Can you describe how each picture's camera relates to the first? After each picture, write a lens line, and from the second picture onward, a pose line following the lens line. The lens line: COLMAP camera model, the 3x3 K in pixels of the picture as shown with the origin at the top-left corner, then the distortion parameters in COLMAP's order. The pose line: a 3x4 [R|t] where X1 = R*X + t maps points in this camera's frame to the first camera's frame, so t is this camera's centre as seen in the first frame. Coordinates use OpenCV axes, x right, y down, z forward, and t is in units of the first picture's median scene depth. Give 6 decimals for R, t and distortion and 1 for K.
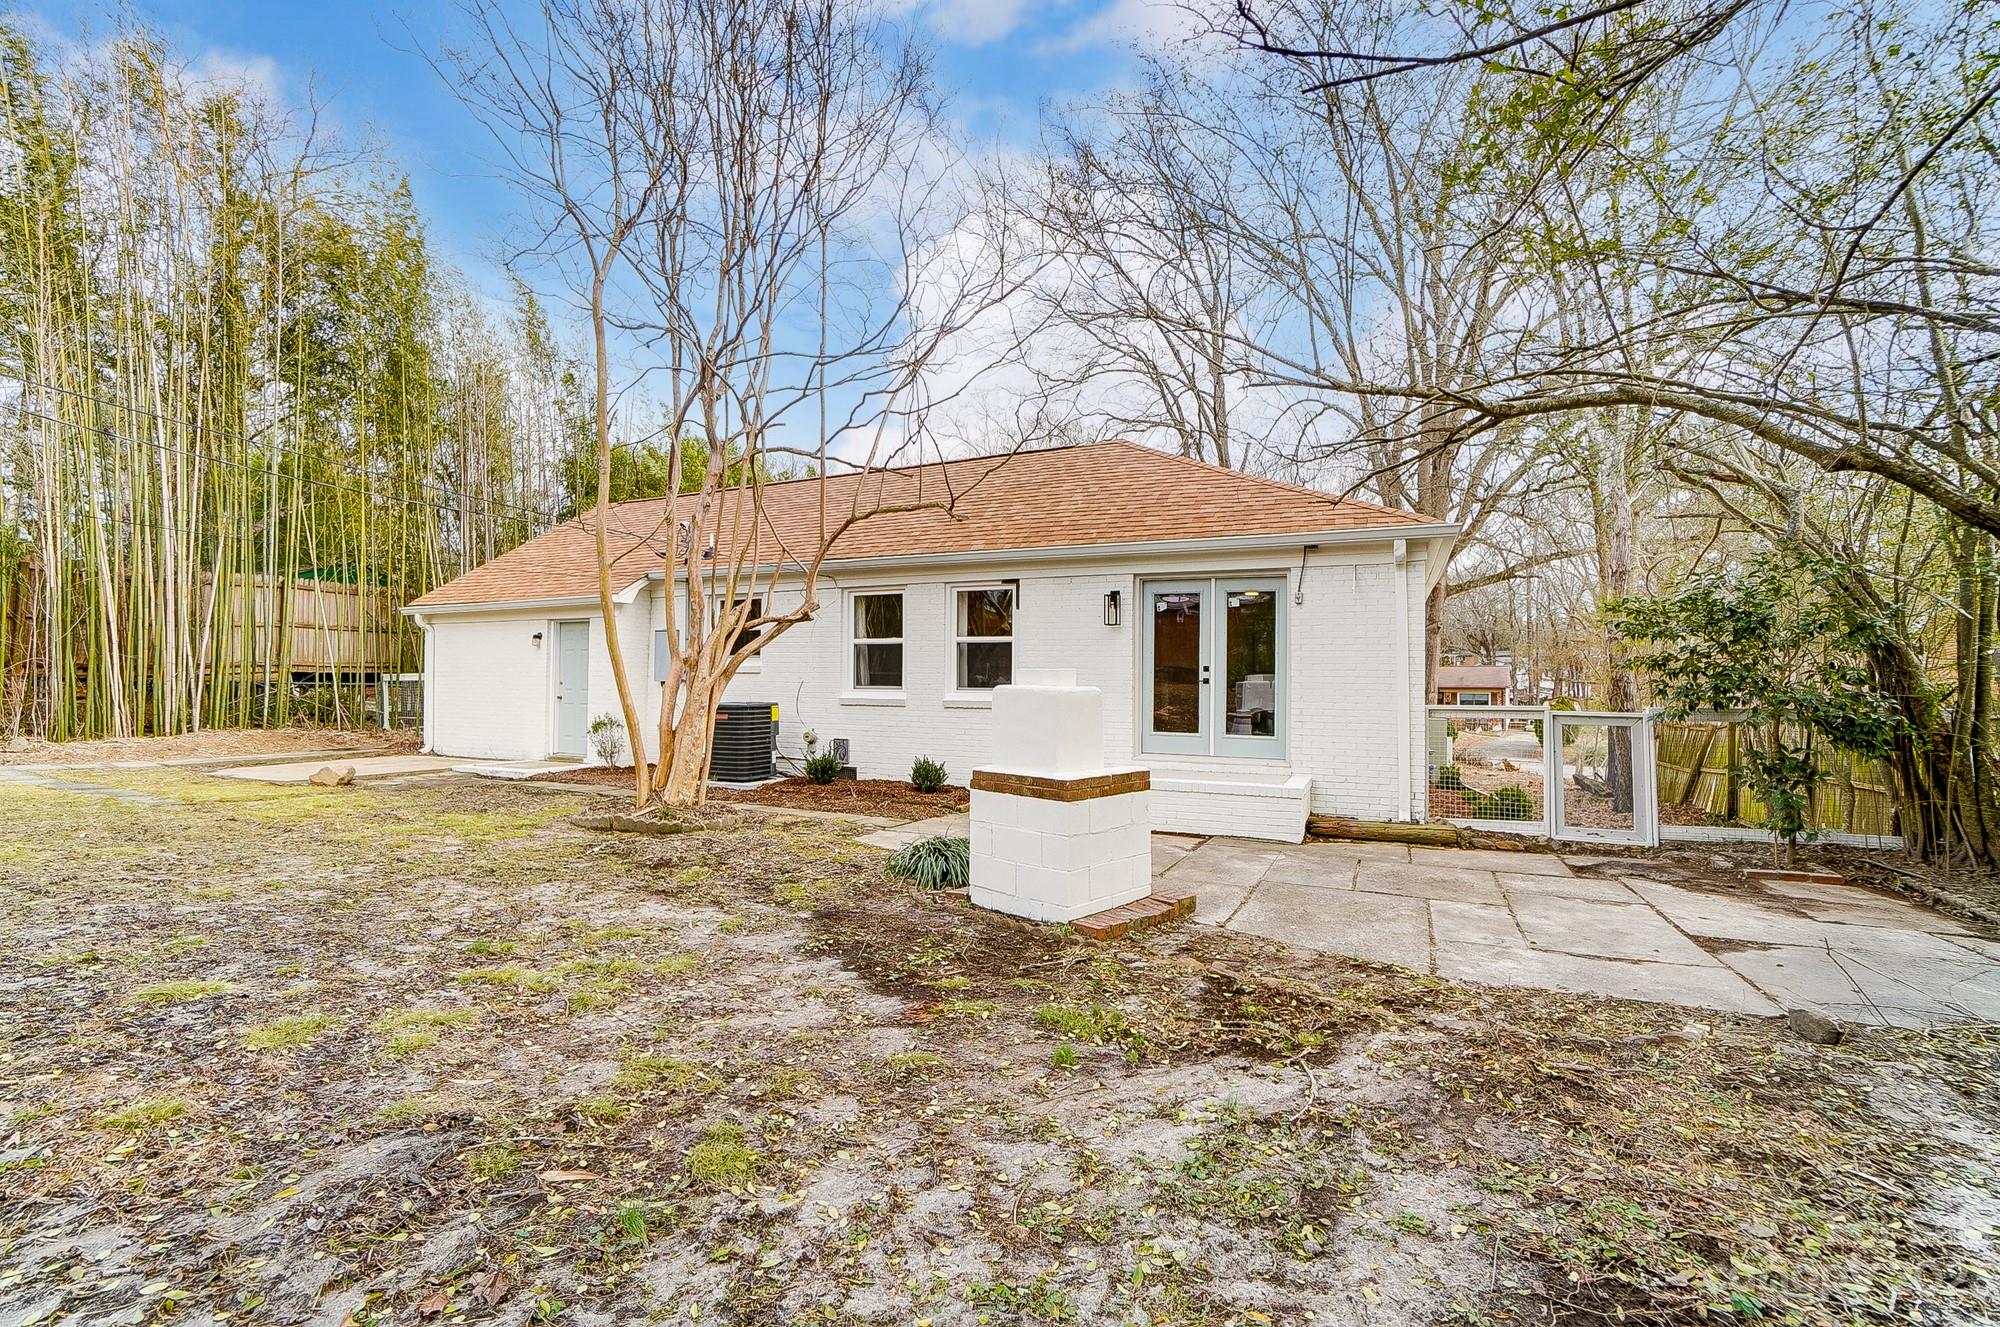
lens RADIAL K [[872.5, 0, 1000.4], [0, 872.5, 672.7], [0, 0, 1]] dist [-0.037250, 0.000173]
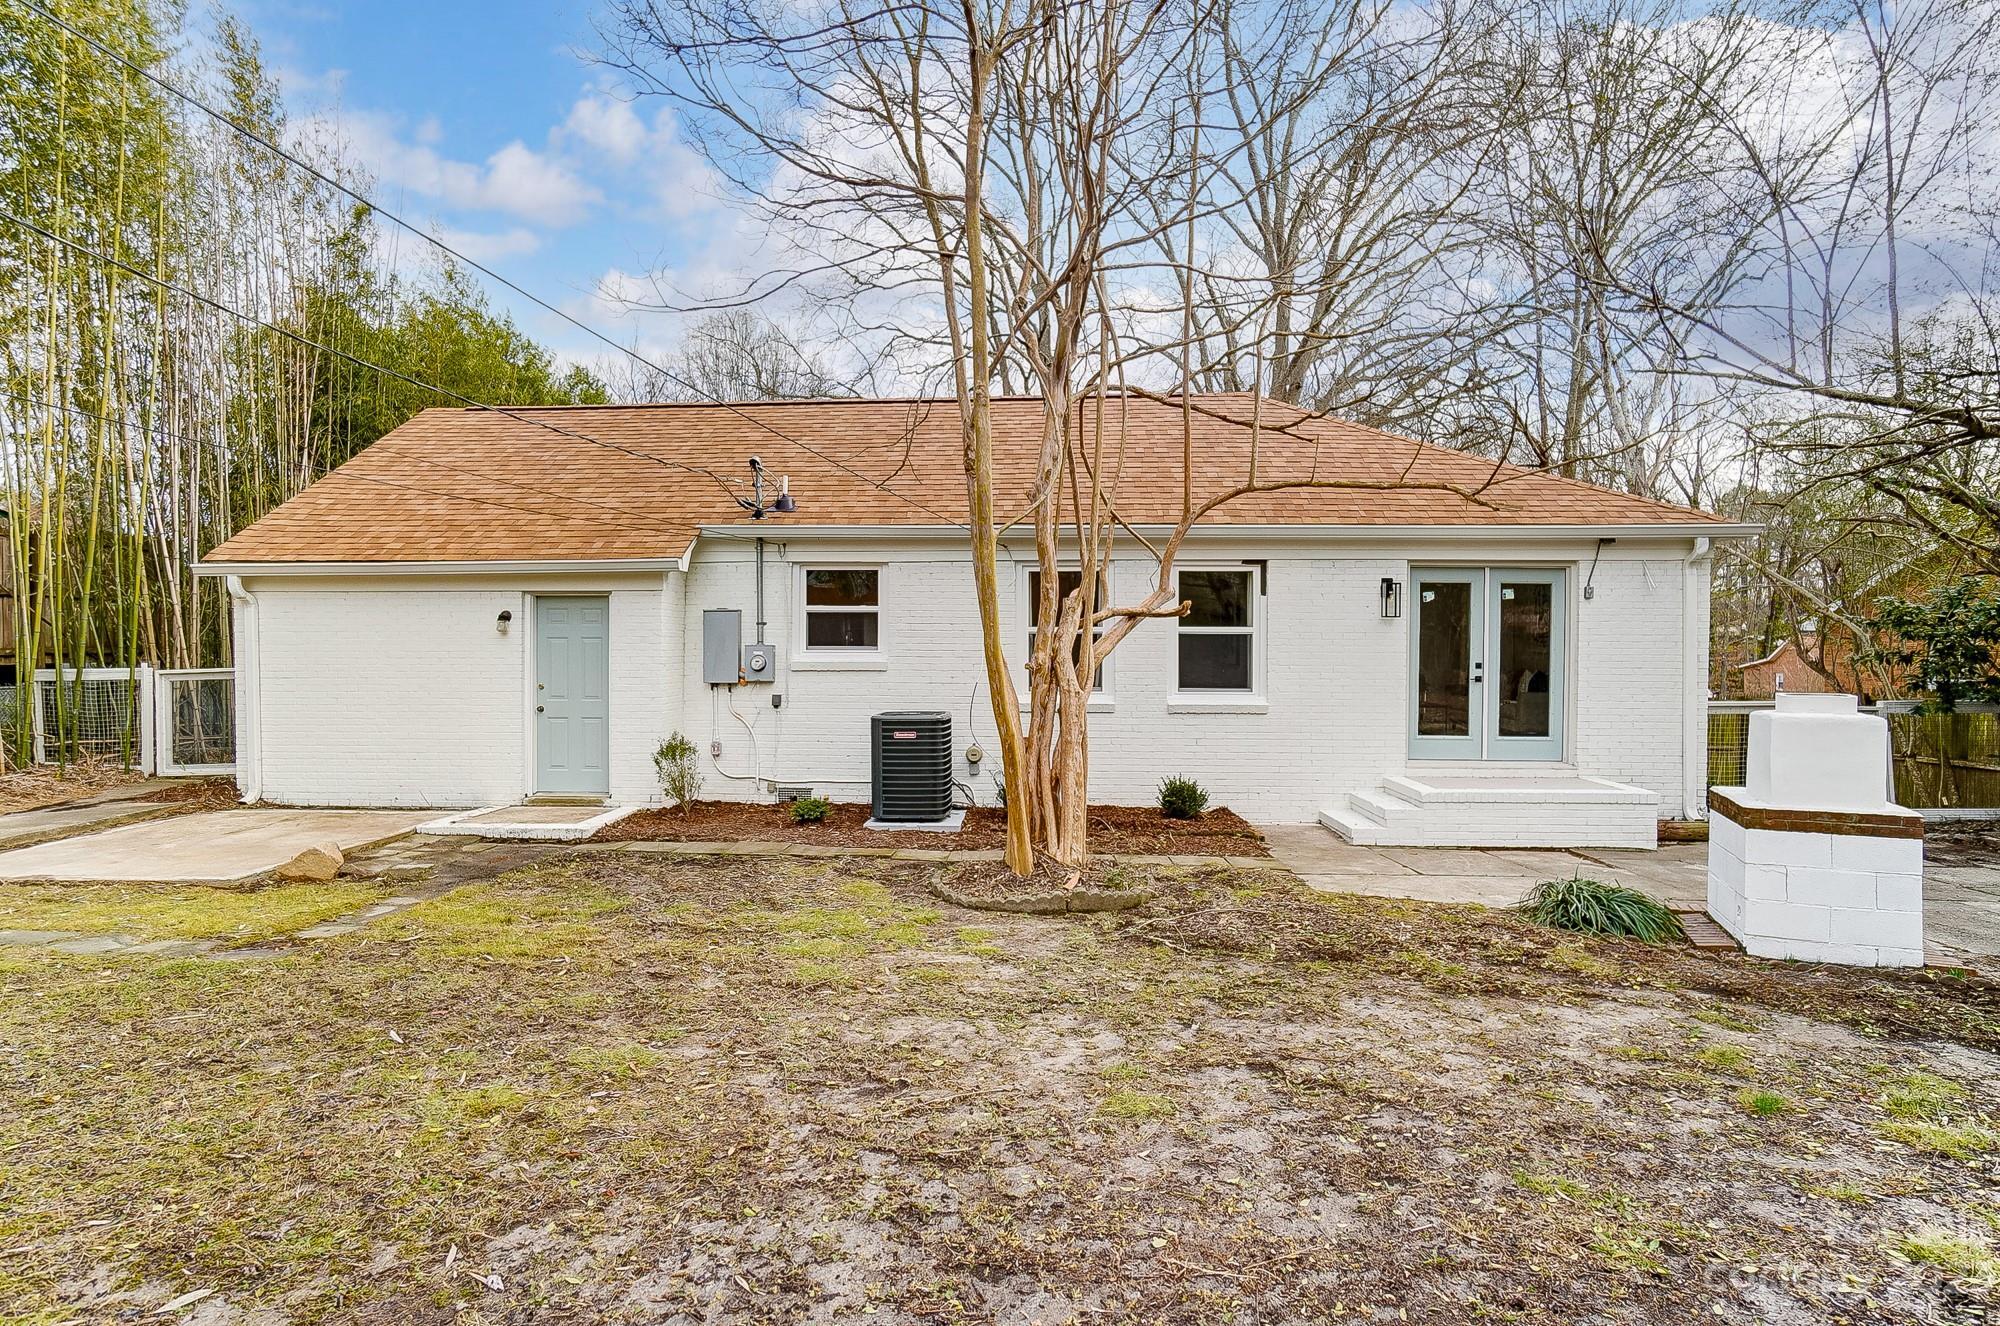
lens RADIAL K [[1034.8, 0, 1001.2], [0, 1034.8, 671.9], [0, 0, 1]] dist [-0.001429, 0.001719]
pose [[0.924617, -0.013869, 0.380645, -0.650234], [0.000477, 0.999378, 0.035255, -0.037229], [-0.380898, -0.032416, 0.924049, 0.180201]]
